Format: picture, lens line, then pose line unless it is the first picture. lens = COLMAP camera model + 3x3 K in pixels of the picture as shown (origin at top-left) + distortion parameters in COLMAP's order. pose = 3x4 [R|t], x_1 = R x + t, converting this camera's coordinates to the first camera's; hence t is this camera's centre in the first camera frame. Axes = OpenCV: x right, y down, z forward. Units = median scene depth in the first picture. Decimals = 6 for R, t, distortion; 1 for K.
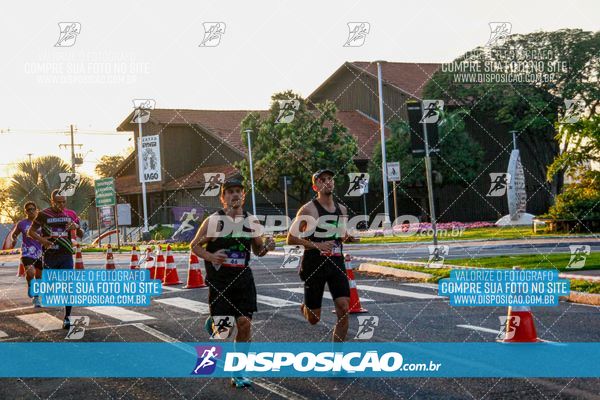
lens RADIAL K [[1981.5, 0, 297.6], [0, 1981.5, 204.0], [0, 0, 1]] dist [1.673532, 0.000000]
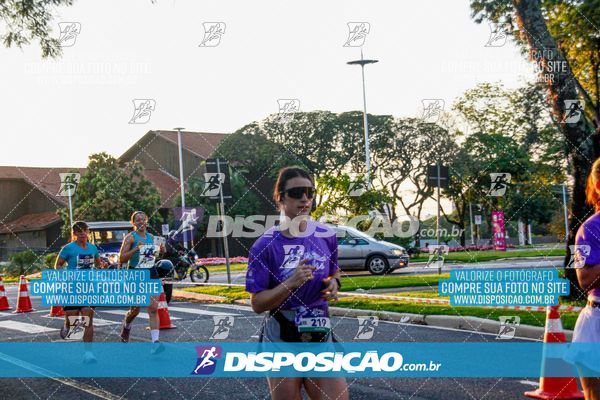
lens RADIAL K [[1504.9, 0, 299.5], [0, 1504.9, 205.6], [0, 0, 1]] dist [0.918525, 0.000000]
pose [[0.991510, 0.003522, 0.129982, -0.006883], [0.000510, 0.999520, -0.030974, 0.005518], [-0.130029, 0.030777, 0.991032, 0.050081]]
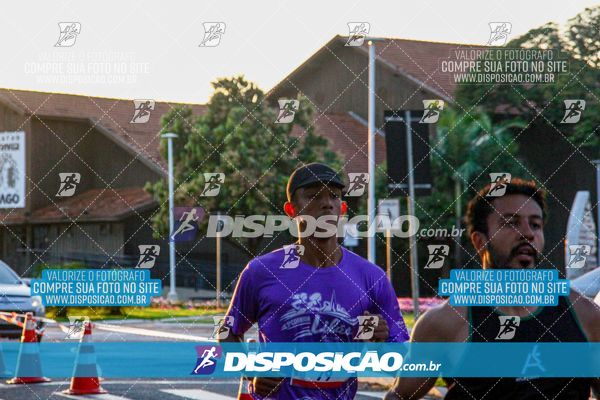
lens RADIAL K [[3380.6, 0, 309.6], [0, 3380.6, 205.0], [0, 0, 1]] dist [4.483734, 0.000000]
pose [[0.998165, 0.058726, -0.014758, 0.035638], [-0.058940, 0.998156, -0.014525, -0.001950], [0.013877, 0.015368, 0.999786, -0.068852]]
